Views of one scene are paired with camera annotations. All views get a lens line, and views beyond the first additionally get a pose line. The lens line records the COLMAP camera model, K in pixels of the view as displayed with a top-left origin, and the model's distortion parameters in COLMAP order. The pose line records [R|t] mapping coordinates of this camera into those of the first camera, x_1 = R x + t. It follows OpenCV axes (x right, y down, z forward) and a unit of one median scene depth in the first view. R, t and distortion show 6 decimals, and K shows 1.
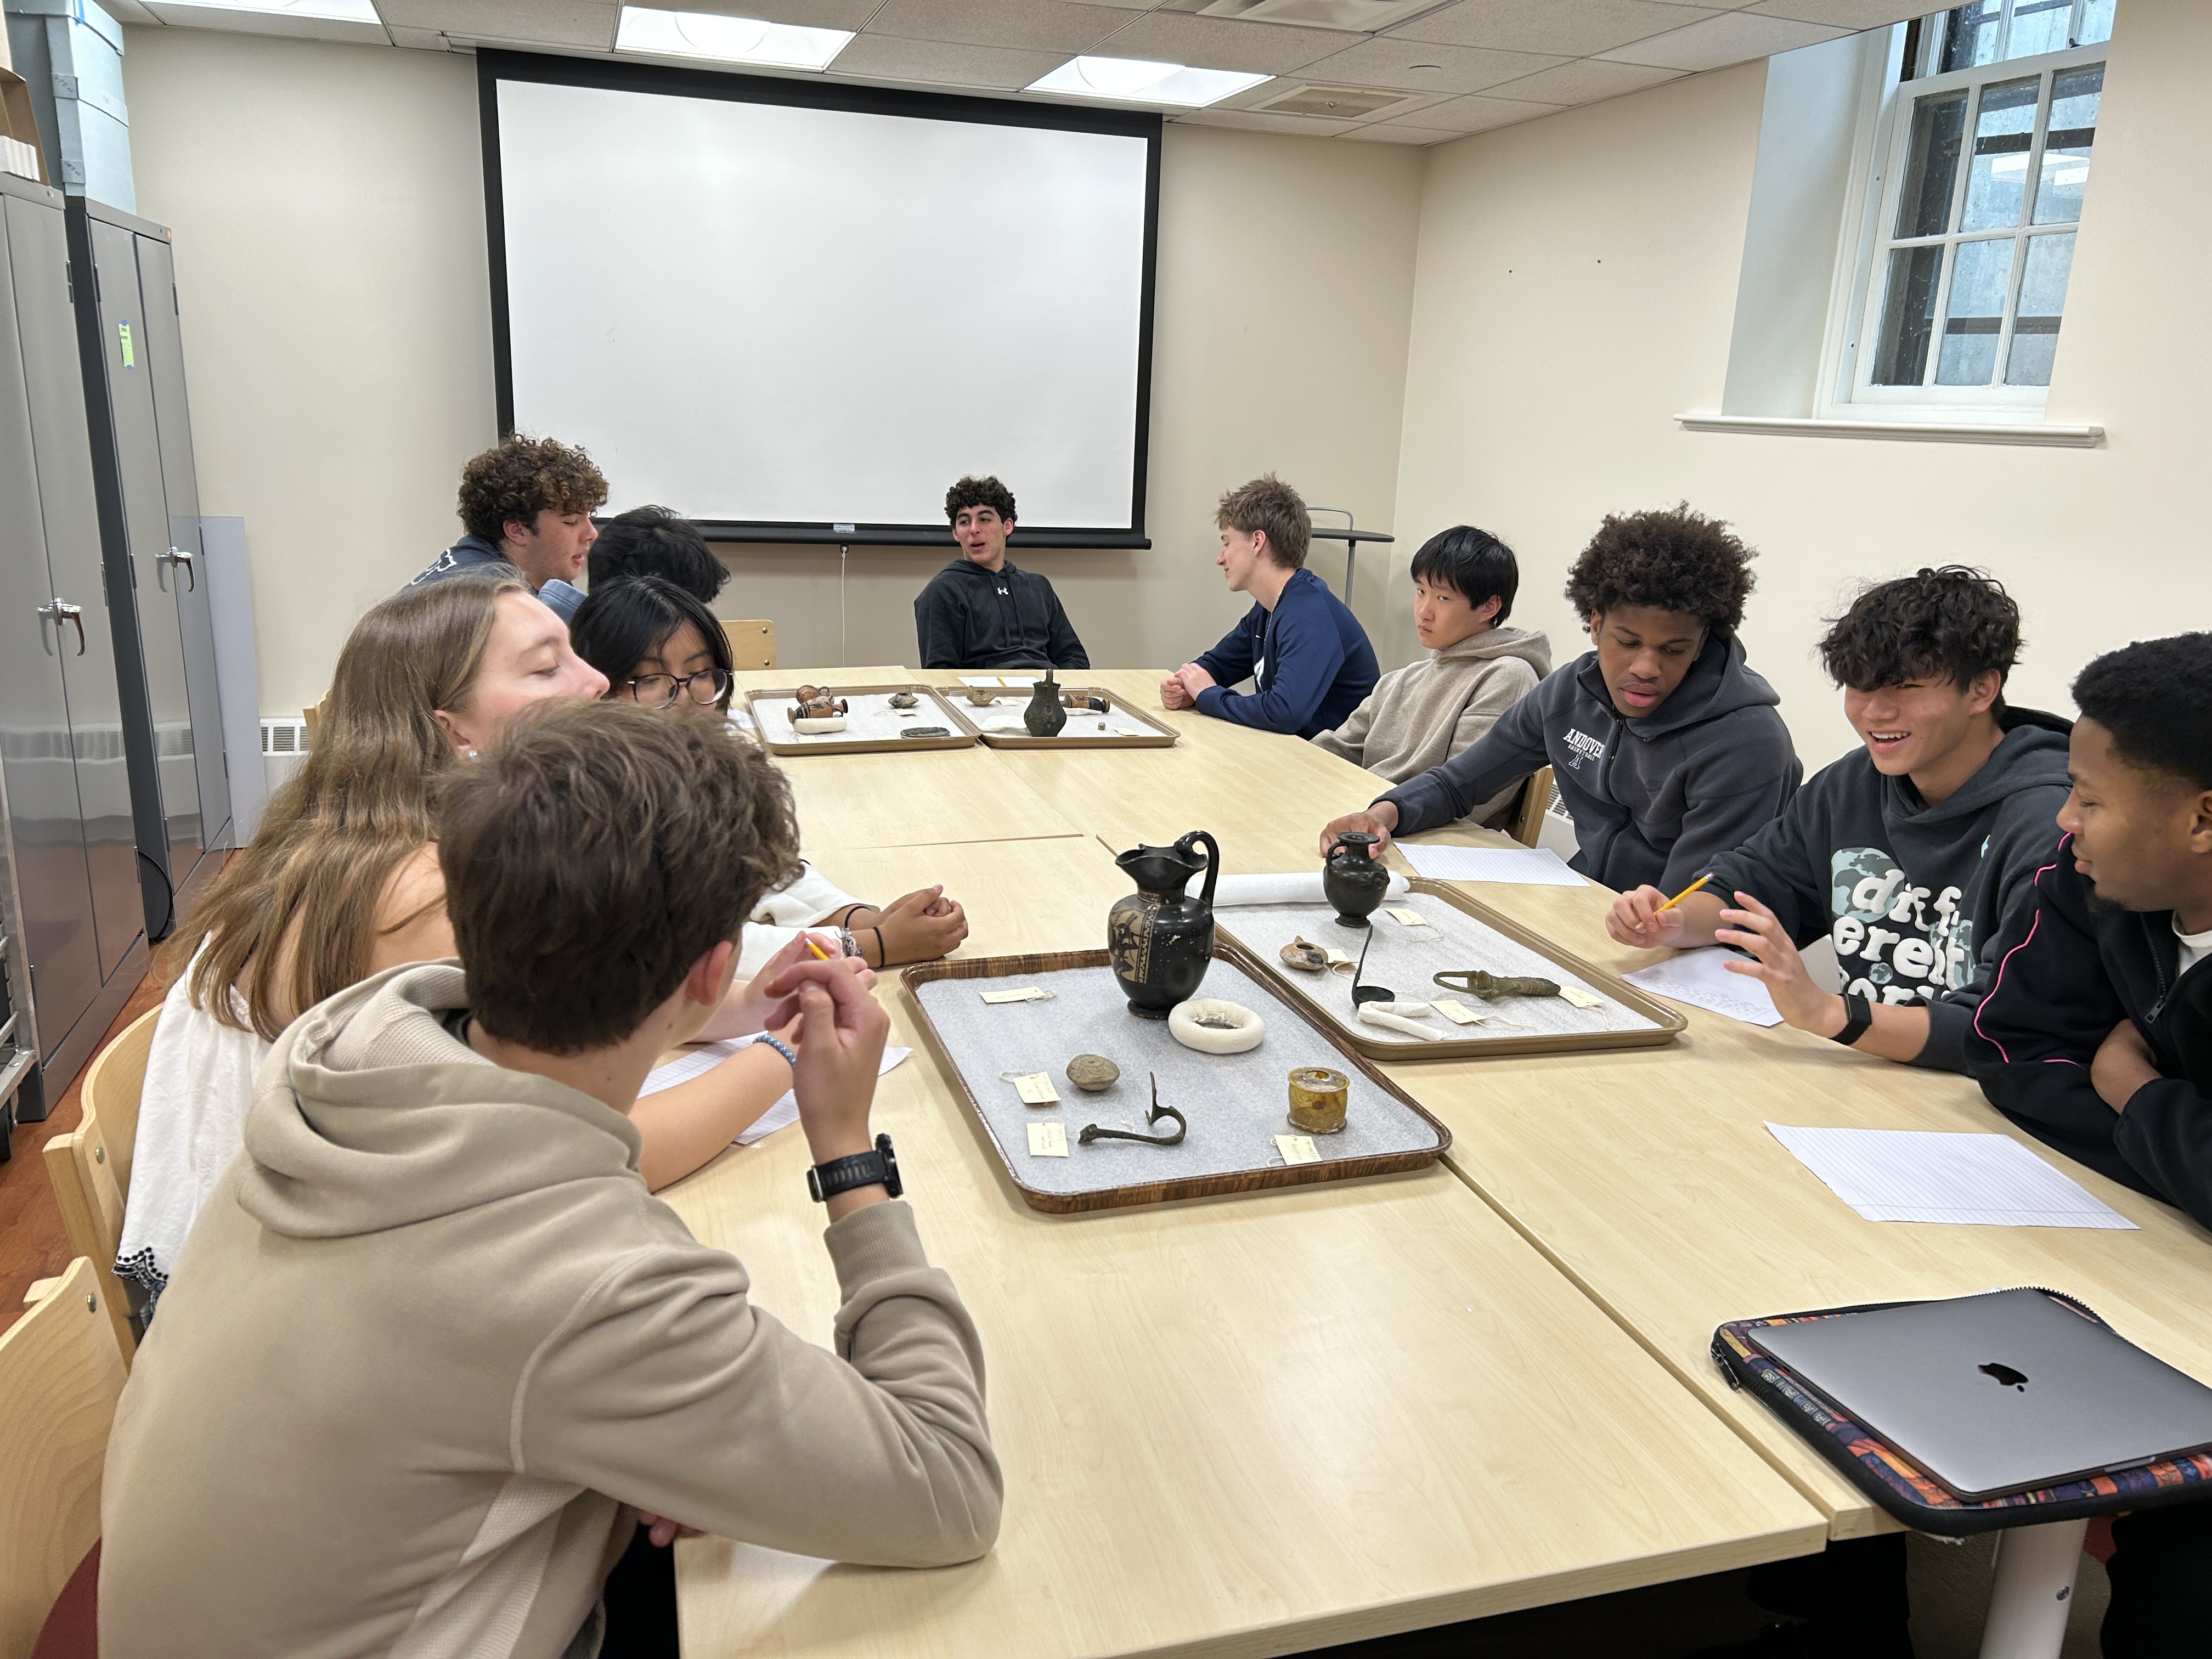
lens RADIAL K [[1660.6, 0, 1106.0], [0, 1660.6, 829.5], [0, 0, 1]] dist [0.134760, -0.157215]
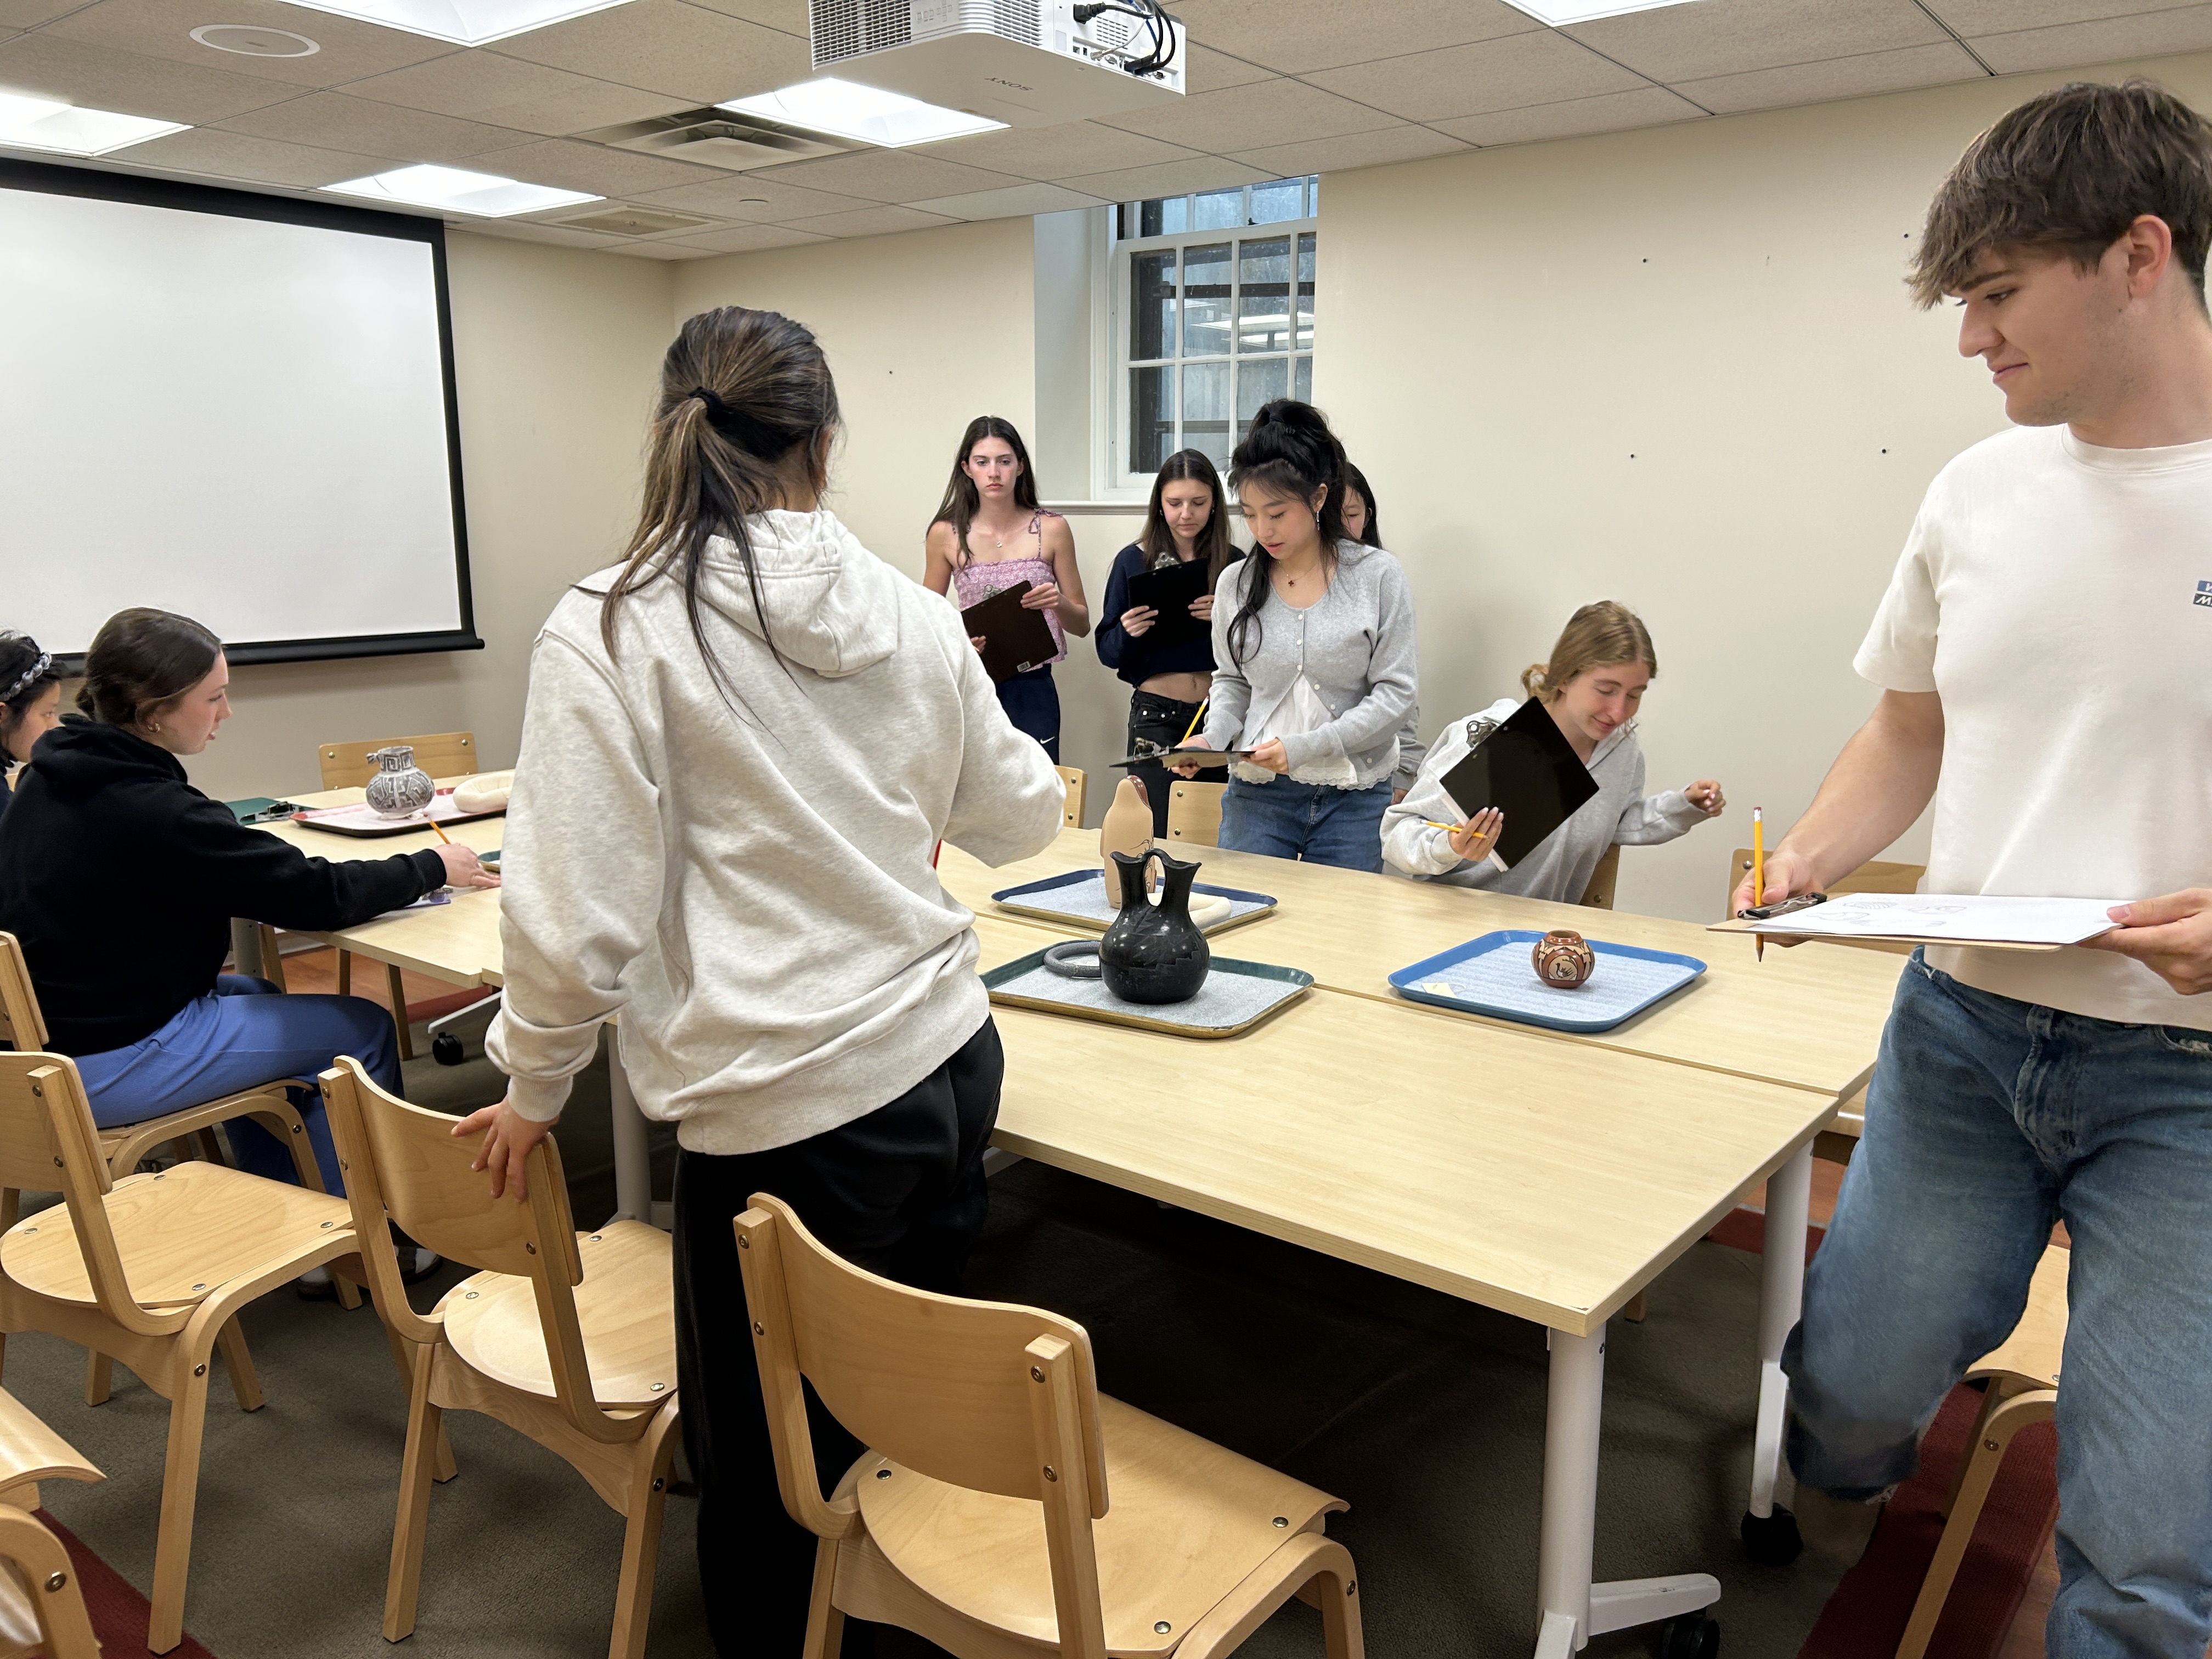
lens RADIAL K [[1670.9, 0, 1119.9], [0, 1670.9, 835.6], [0, 0, 1]] dist [0.052315, -0.056660]
pose [[0.825740, -0.143695, 0.545440, -0.283901], [0.171094, 0.985254, 0.000544, 0.003207], [-0.537475, 0.092873, 0.838150, -0.018542]]
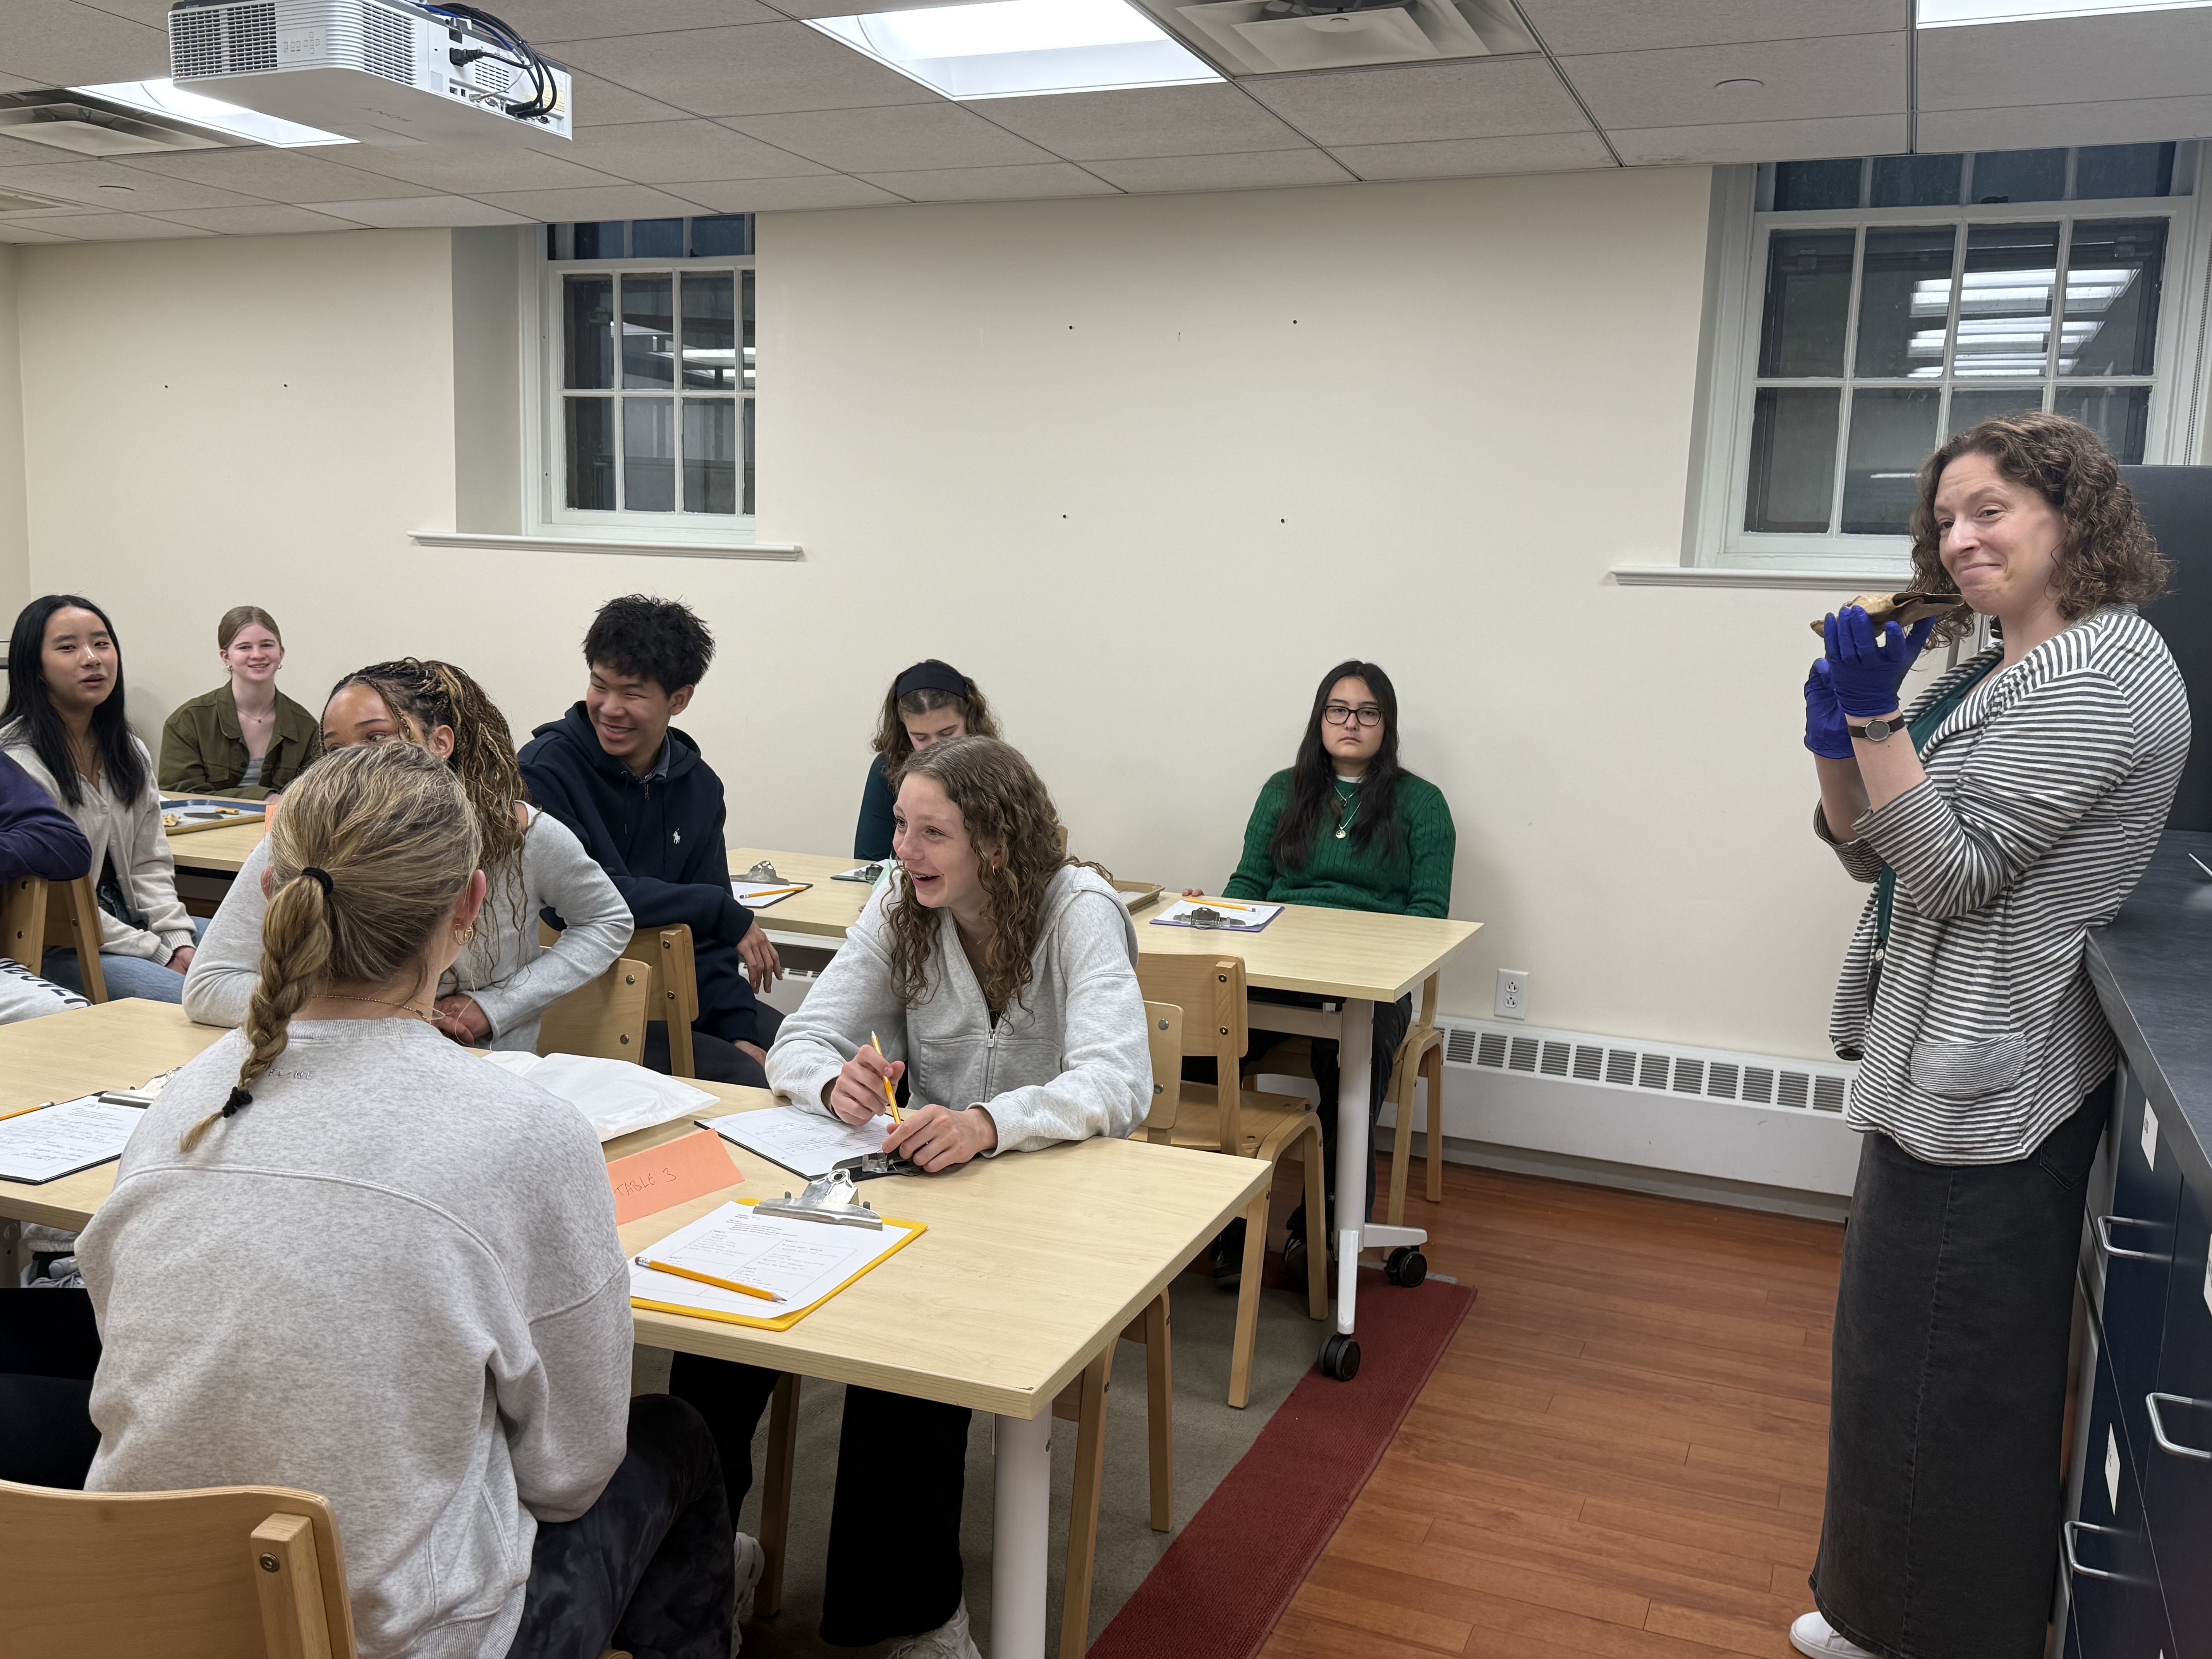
lens RADIAL K [[1885.4, 0, 1096.5], [0, 1885.4, 855.2], [0, 0, 1]] dist [0.077249, -0.103082]
pose [[0.659390, -0.126332, 0.741111, -0.321610], [0.181532, 0.983366, 0.006113, 0.033949], [-0.729555, 0.130505, 0.671355, -0.121973]]
